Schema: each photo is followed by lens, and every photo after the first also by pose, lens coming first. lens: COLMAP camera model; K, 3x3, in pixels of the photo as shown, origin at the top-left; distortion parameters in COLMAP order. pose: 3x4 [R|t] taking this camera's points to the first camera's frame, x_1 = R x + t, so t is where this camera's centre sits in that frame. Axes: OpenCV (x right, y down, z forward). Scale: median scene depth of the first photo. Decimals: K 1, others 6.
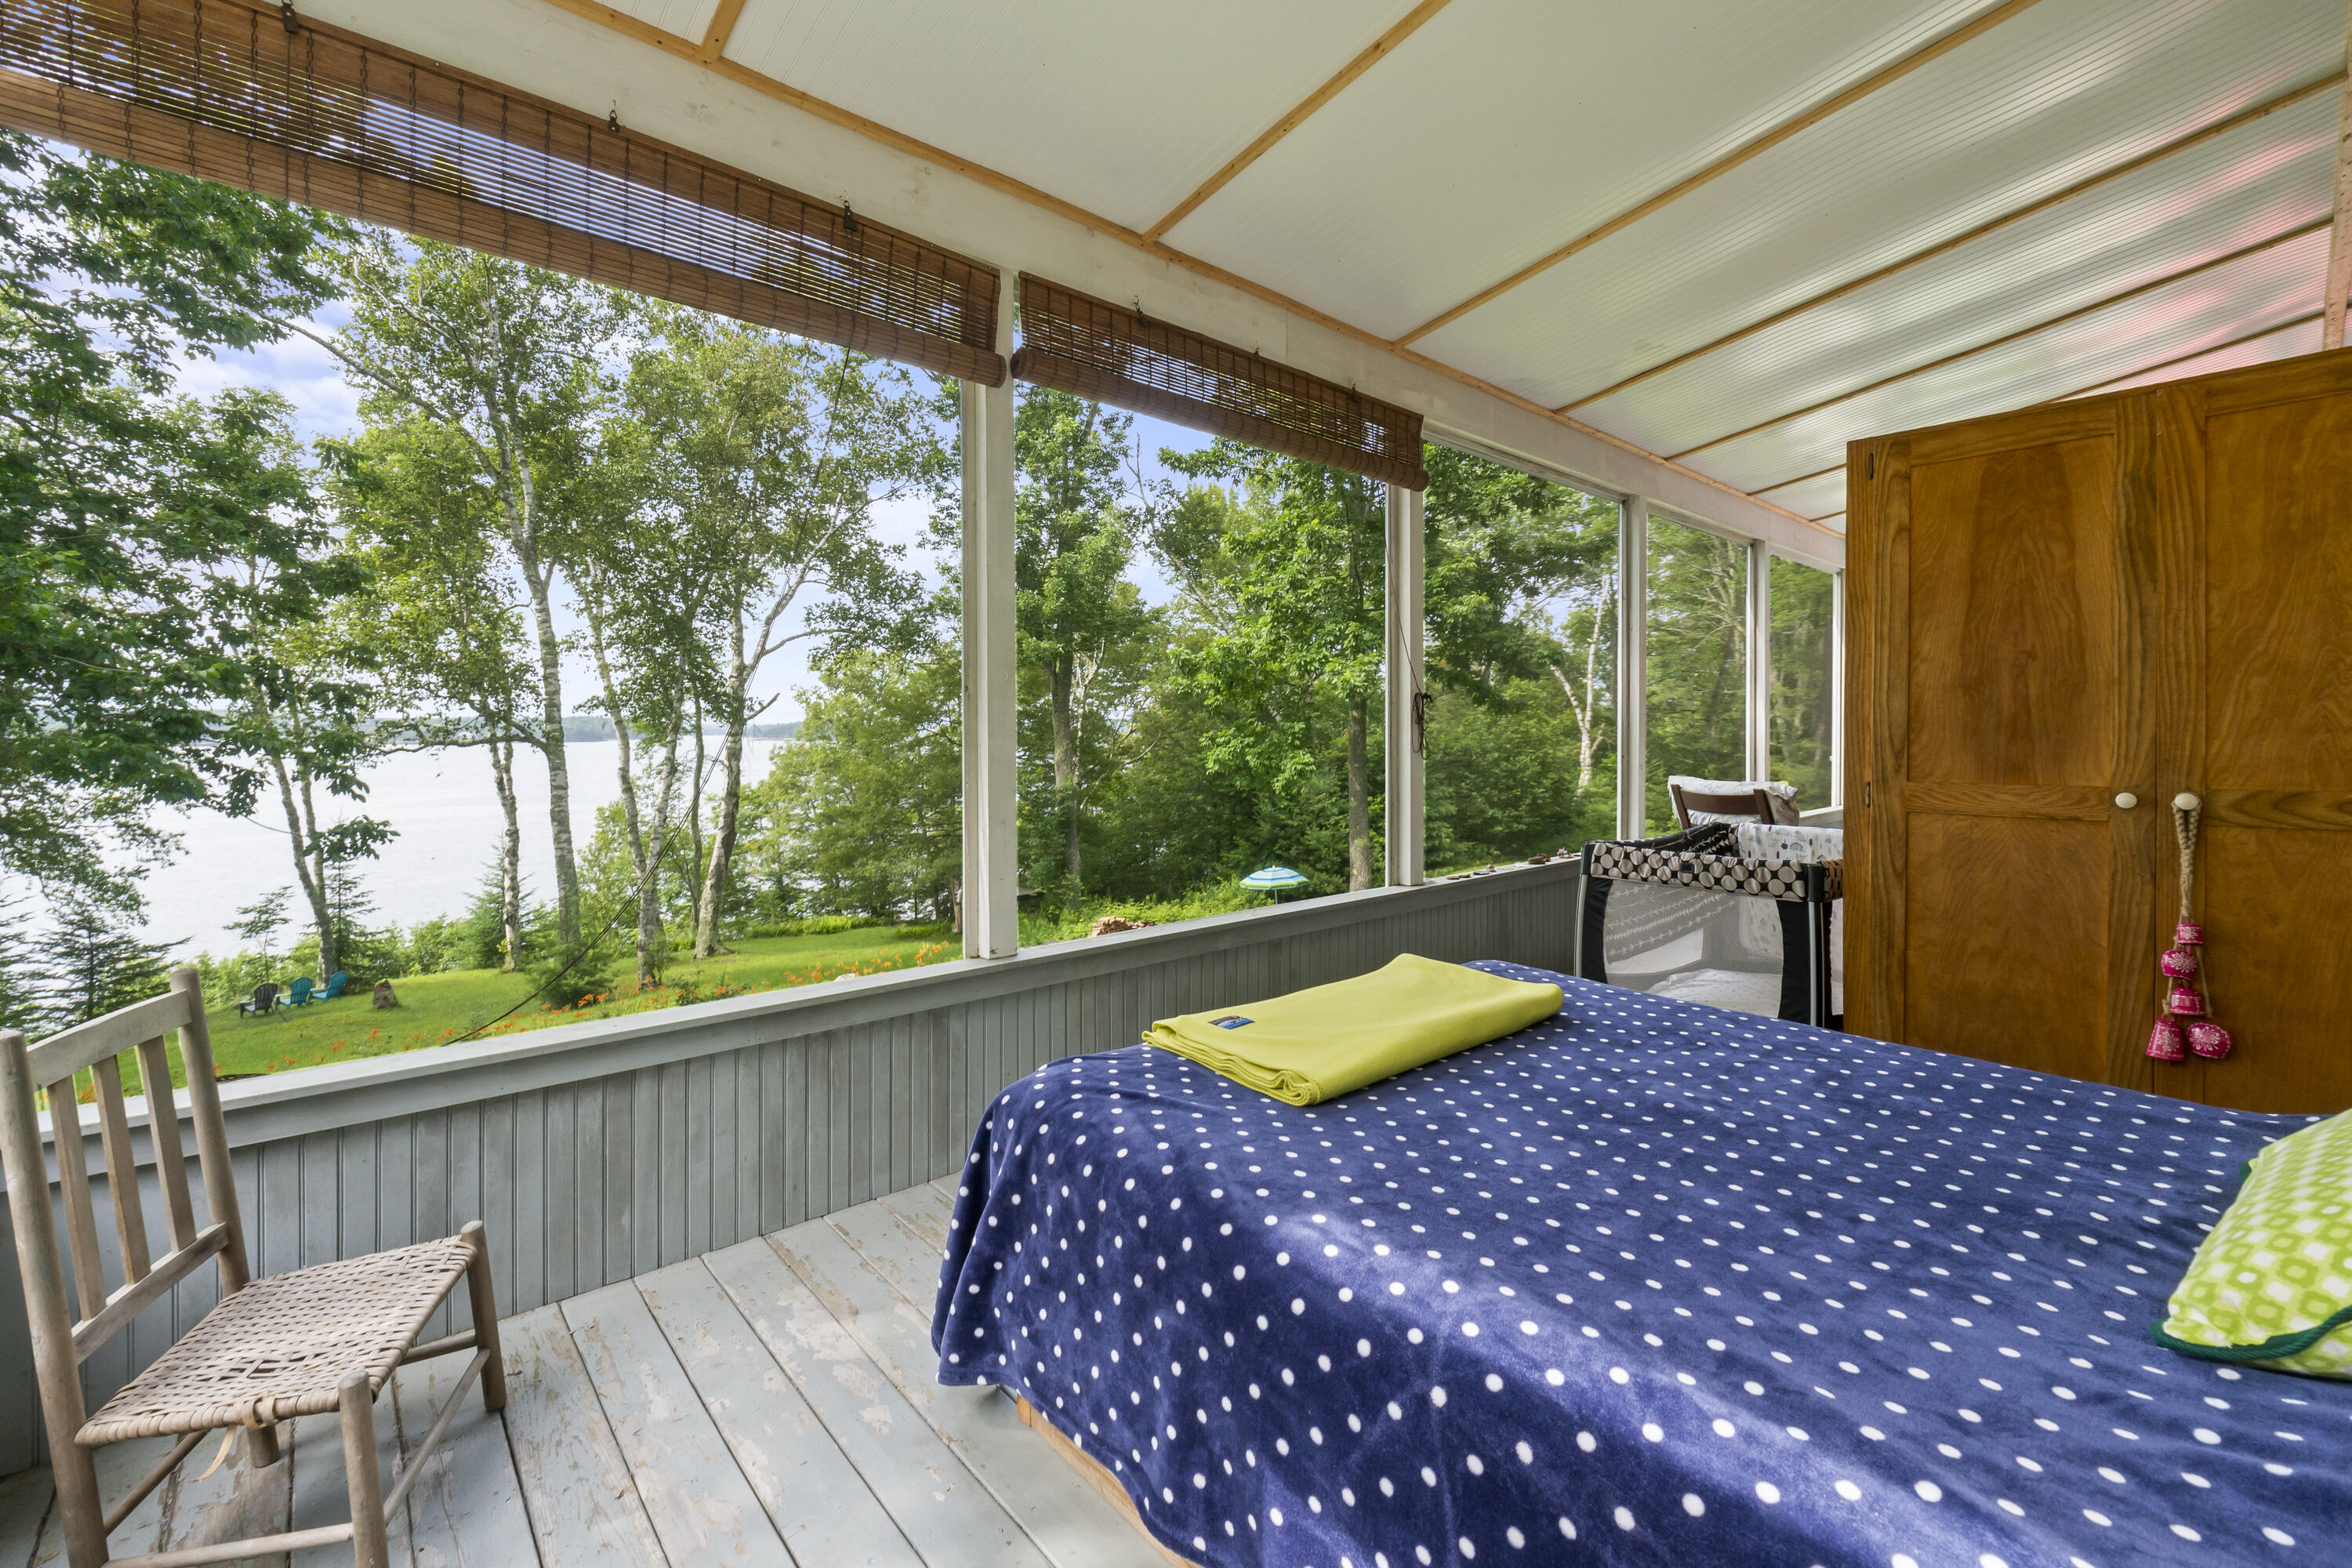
lens RADIAL K [[984.5, 0, 1180.2], [0, 984.5, 772.0], [0, 0, 1]] dist [-0.002604, -0.000377]
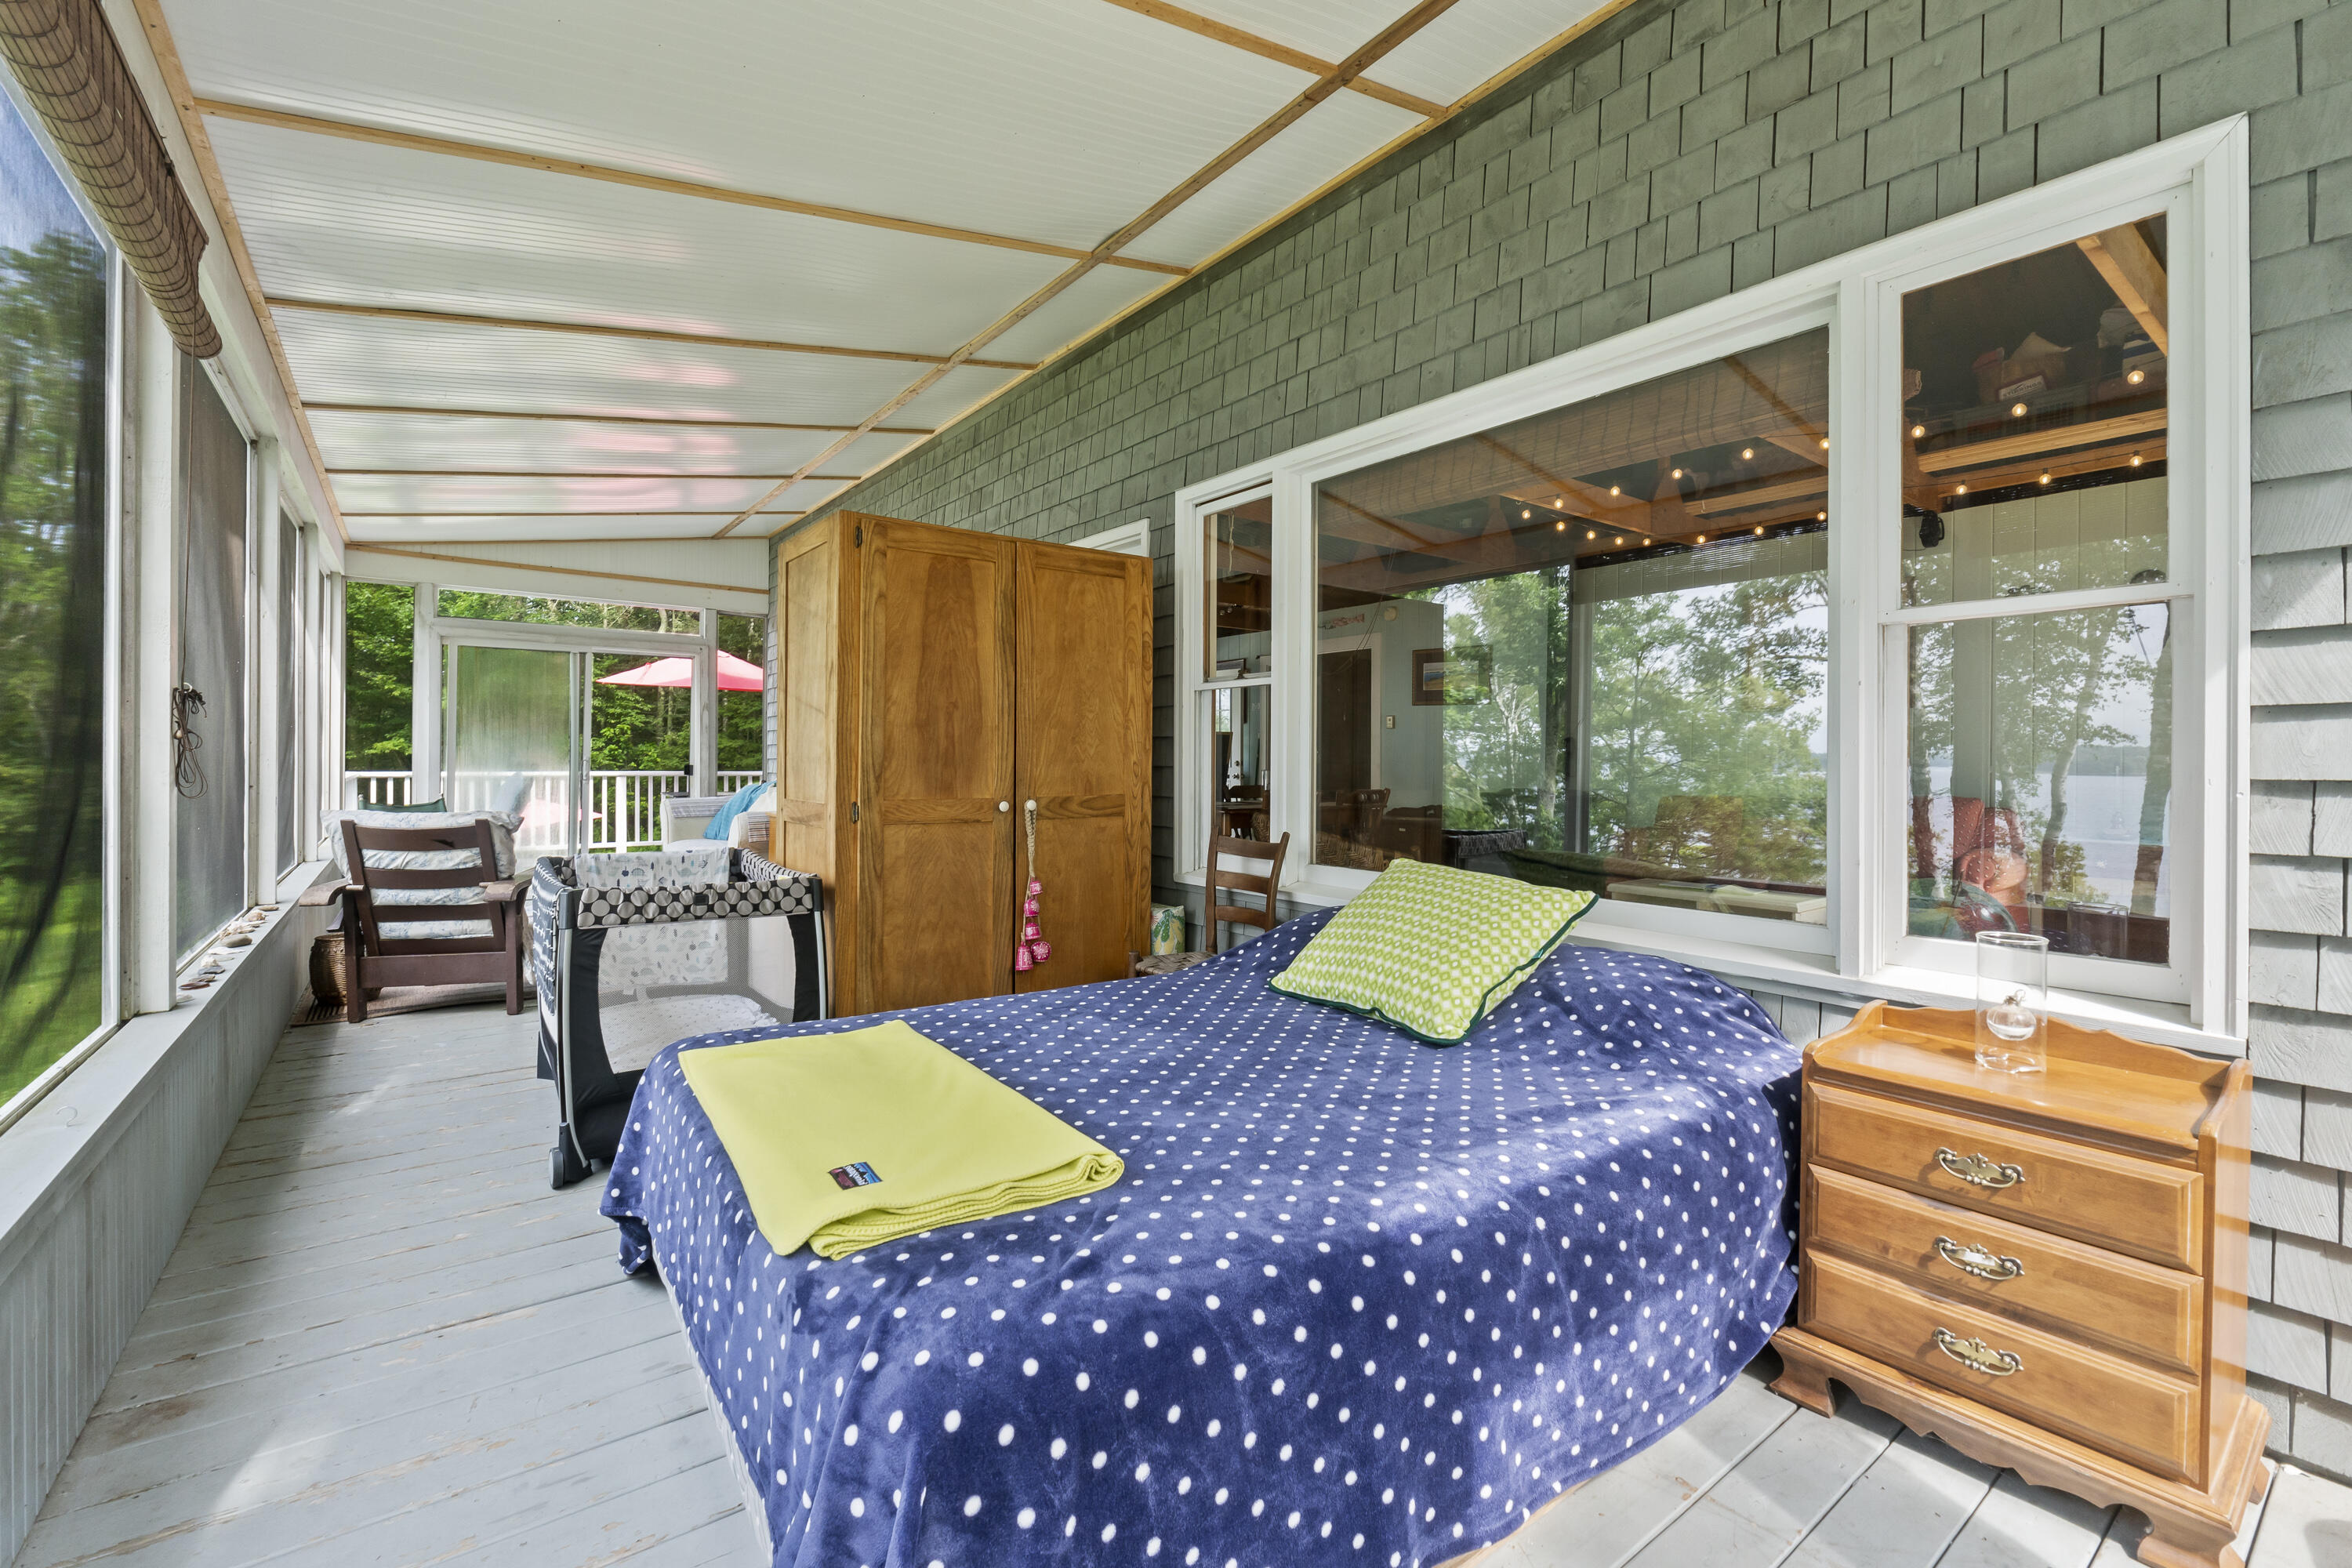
lens RADIAL K [[984.5, 0, 1180.2], [0, 984.5, 772.0], [0, 0, 1]] dist [-0.002604, -0.000377]
pose [[0.080216, -0.006615, 0.996756, -0.493511], [0.029008, 0.999570, 0.004300, -0.021260], [-0.996355, 0.028569, 0.080374, 0.562469]]
